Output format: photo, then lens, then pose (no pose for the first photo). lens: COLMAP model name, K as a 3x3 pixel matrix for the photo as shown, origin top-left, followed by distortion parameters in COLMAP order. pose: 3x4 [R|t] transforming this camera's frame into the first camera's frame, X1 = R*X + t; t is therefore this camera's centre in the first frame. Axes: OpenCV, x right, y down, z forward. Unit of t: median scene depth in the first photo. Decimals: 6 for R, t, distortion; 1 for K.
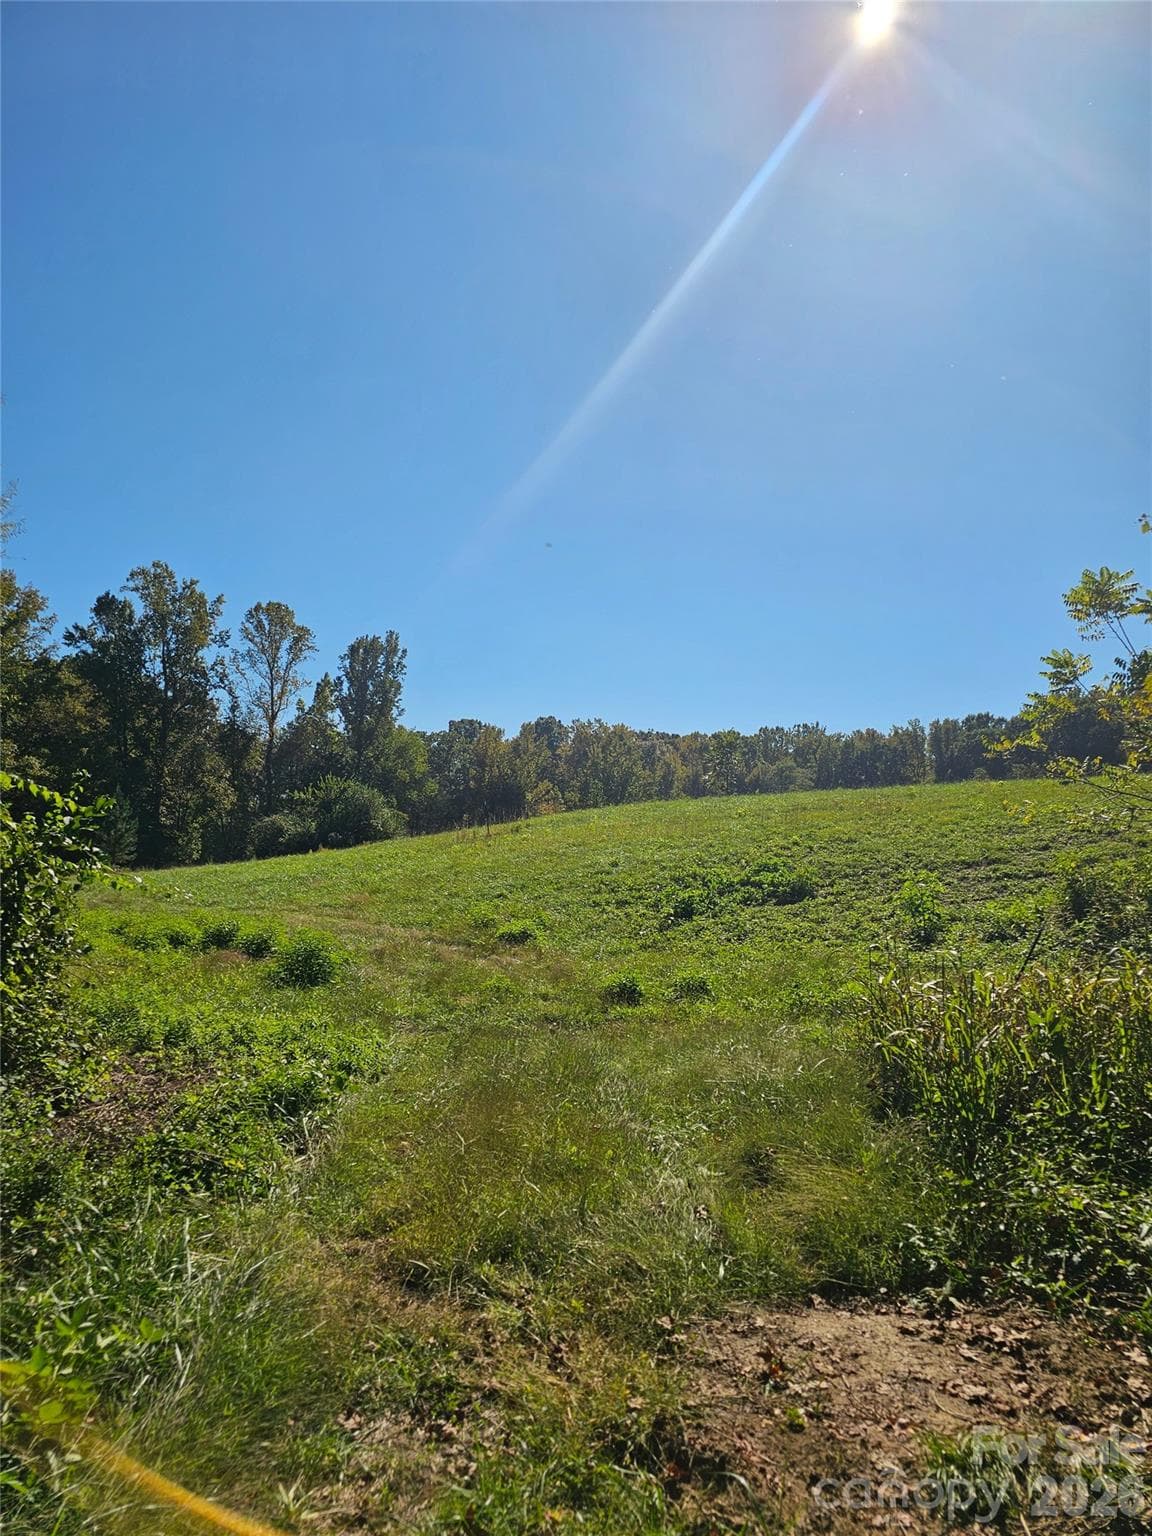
lens RADIAL K [[1139.0, 0, 577.7], [0, 1139.0, 769.0], [0, 0, 1]] dist [-0.000680, -0.007177]
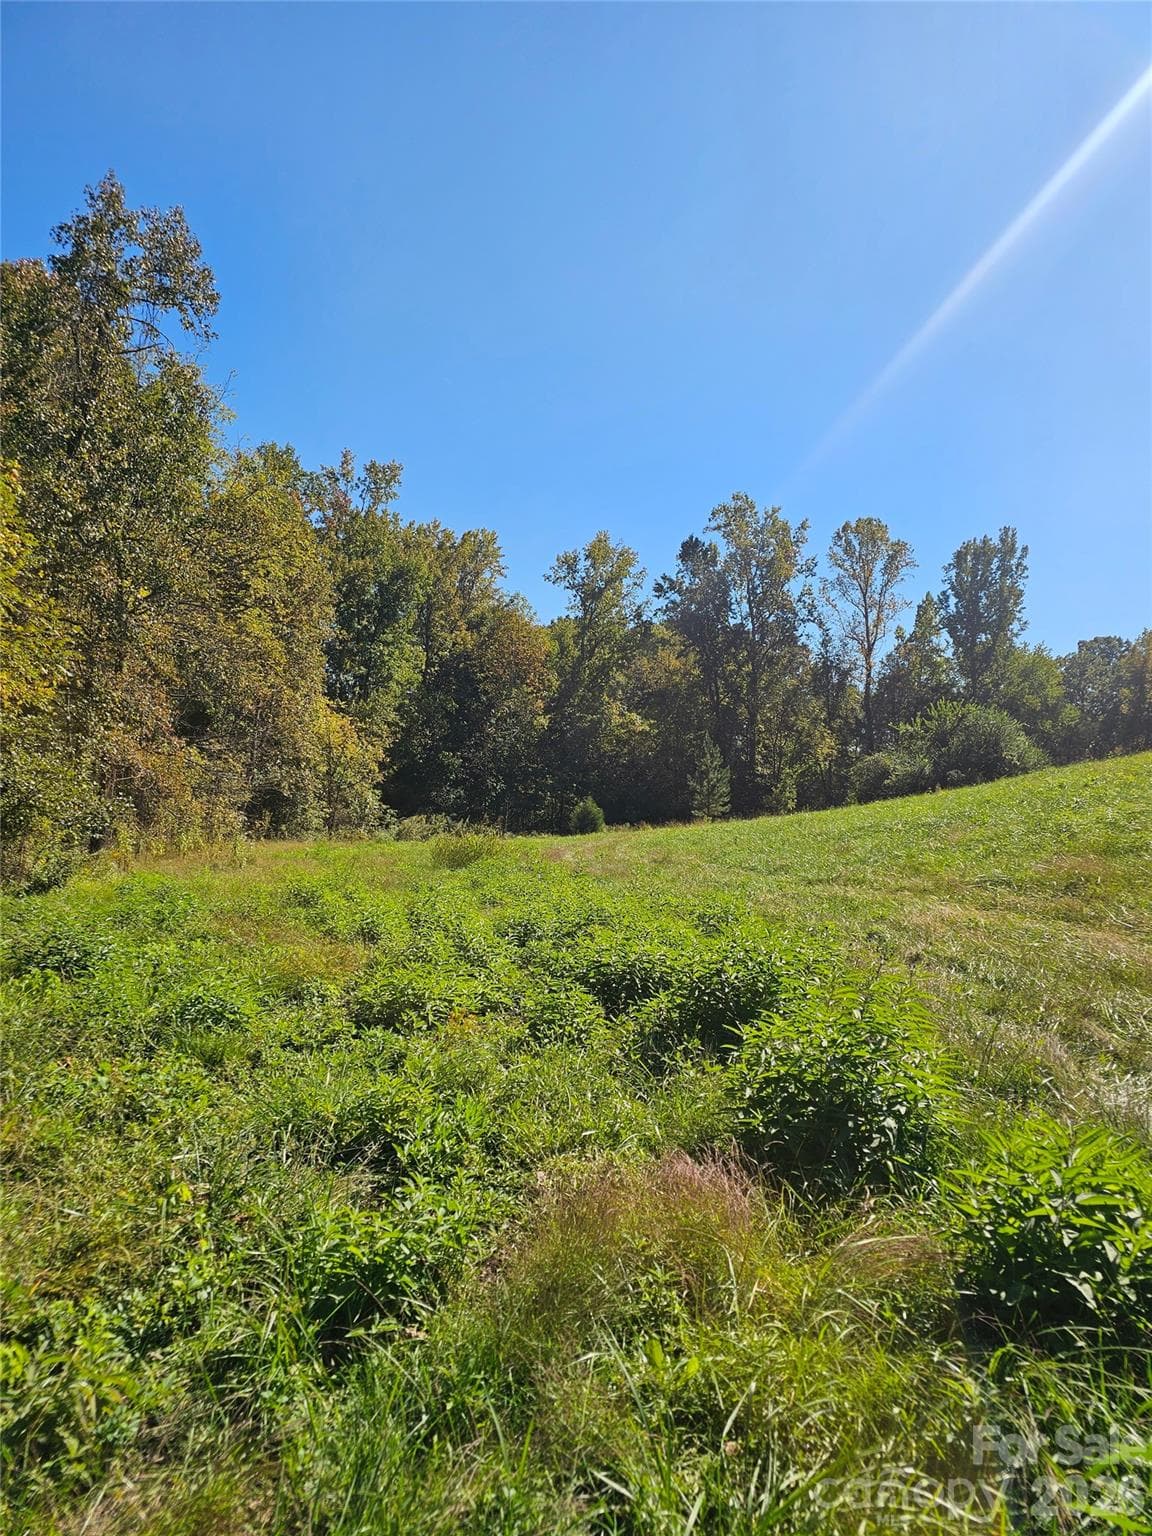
lens RADIAL K [[1139.0, 0, 577.0], [0, 1139.0, 766.8], [0, 0, 1]] dist [-0.000680, -0.007177]
pose [[0.868296, -0.041588, -0.494299, -0.030680], [0.060797, 0.997889, 0.022838, 0.012106], [0.492306, -0.049882, 0.868992, 0.112707]]
